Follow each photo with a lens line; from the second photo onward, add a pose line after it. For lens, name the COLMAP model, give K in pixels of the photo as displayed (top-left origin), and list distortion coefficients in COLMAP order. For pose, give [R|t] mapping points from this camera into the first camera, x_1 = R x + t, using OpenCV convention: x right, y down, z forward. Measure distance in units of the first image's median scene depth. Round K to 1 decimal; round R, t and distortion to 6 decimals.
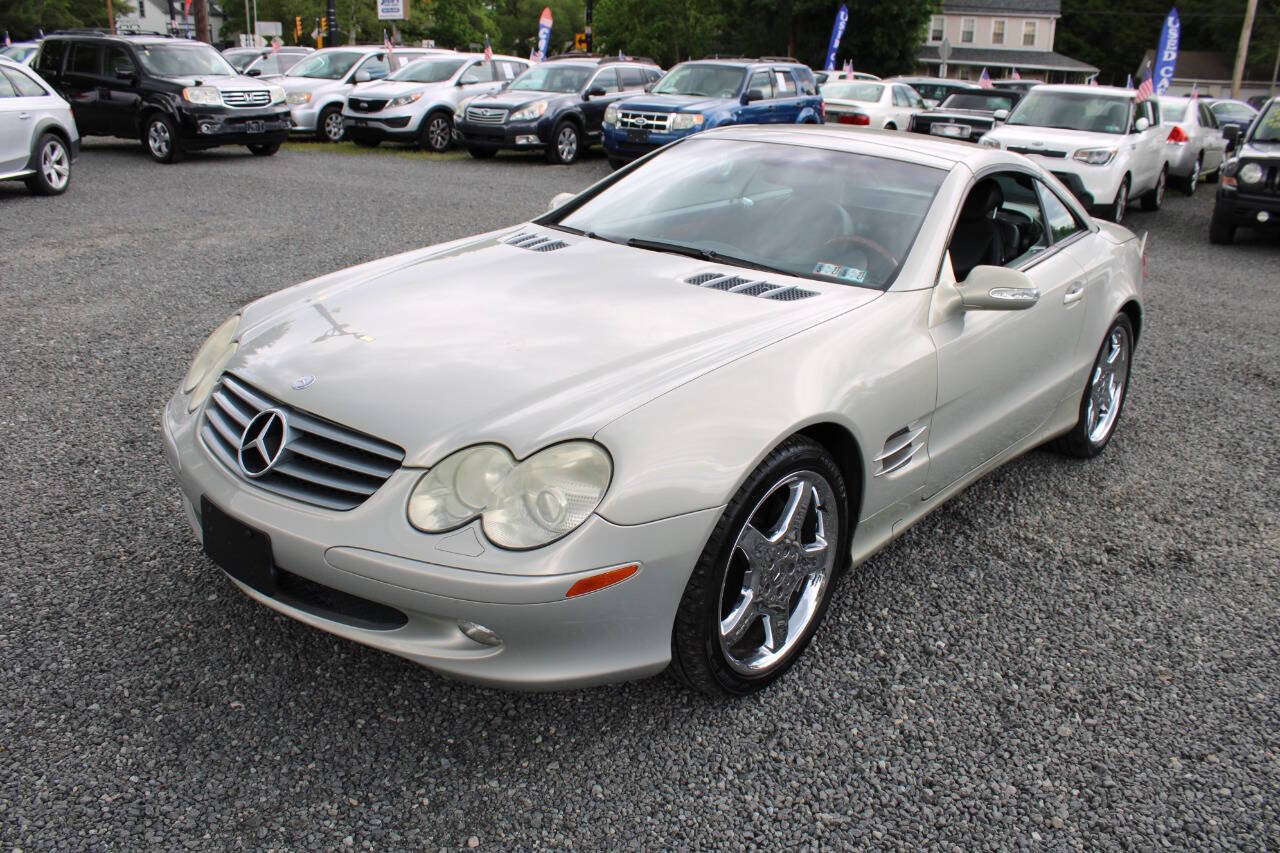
lens RADIAL K [[1091.5, 0, 636.7], [0, 1091.5, 425.9], [0, 0, 1]] dist [-0.176238, 0.171868]
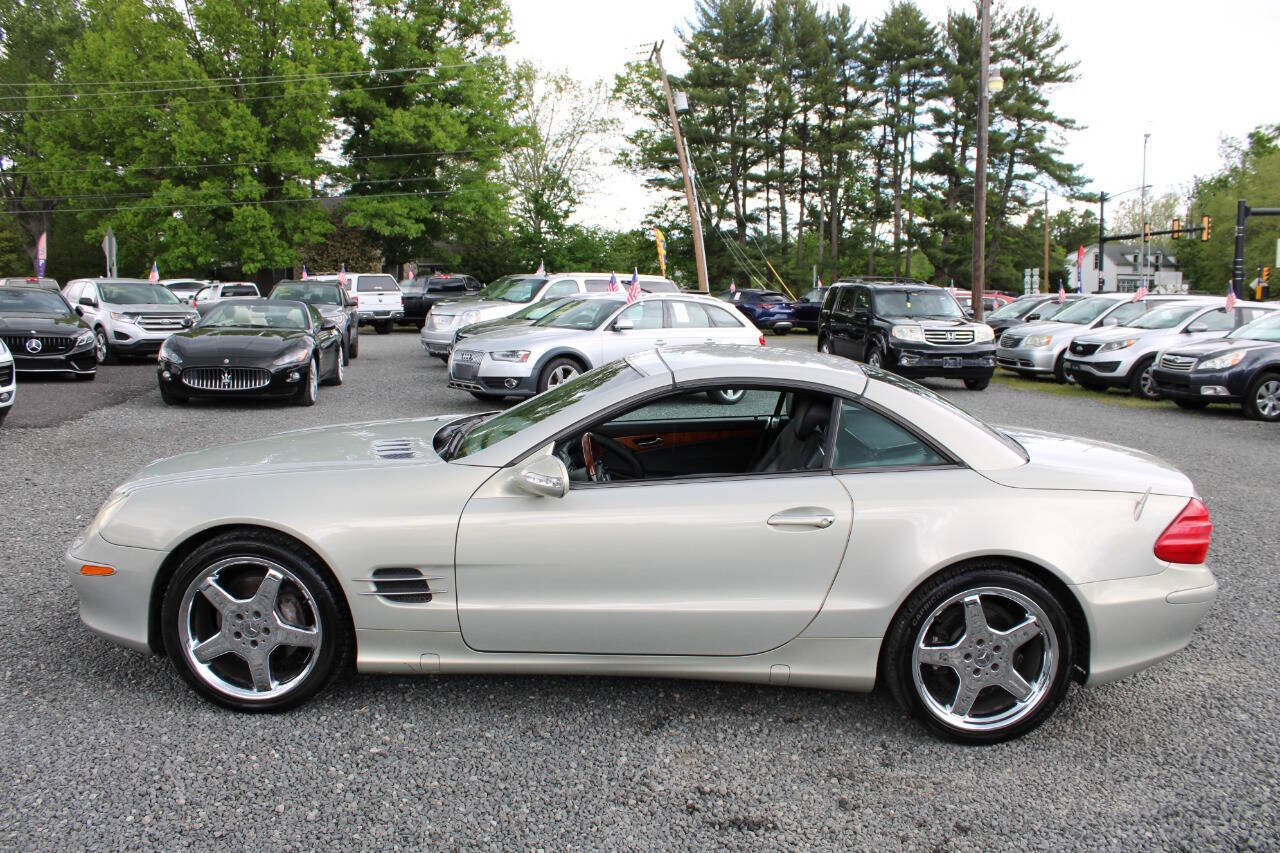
lens RADIAL K [[1100.8, 0, 636.0], [0, 1100.8, 429.5], [0, 0, 1]] dist [-0.172675, 0.169594]
pose [[0.660117, 0.070793, -0.747820, 0.232657], [-0.235111, 0.964999, -0.116186, -0.010873], [0.713420, 0.252517, 0.653656, 0.057236]]
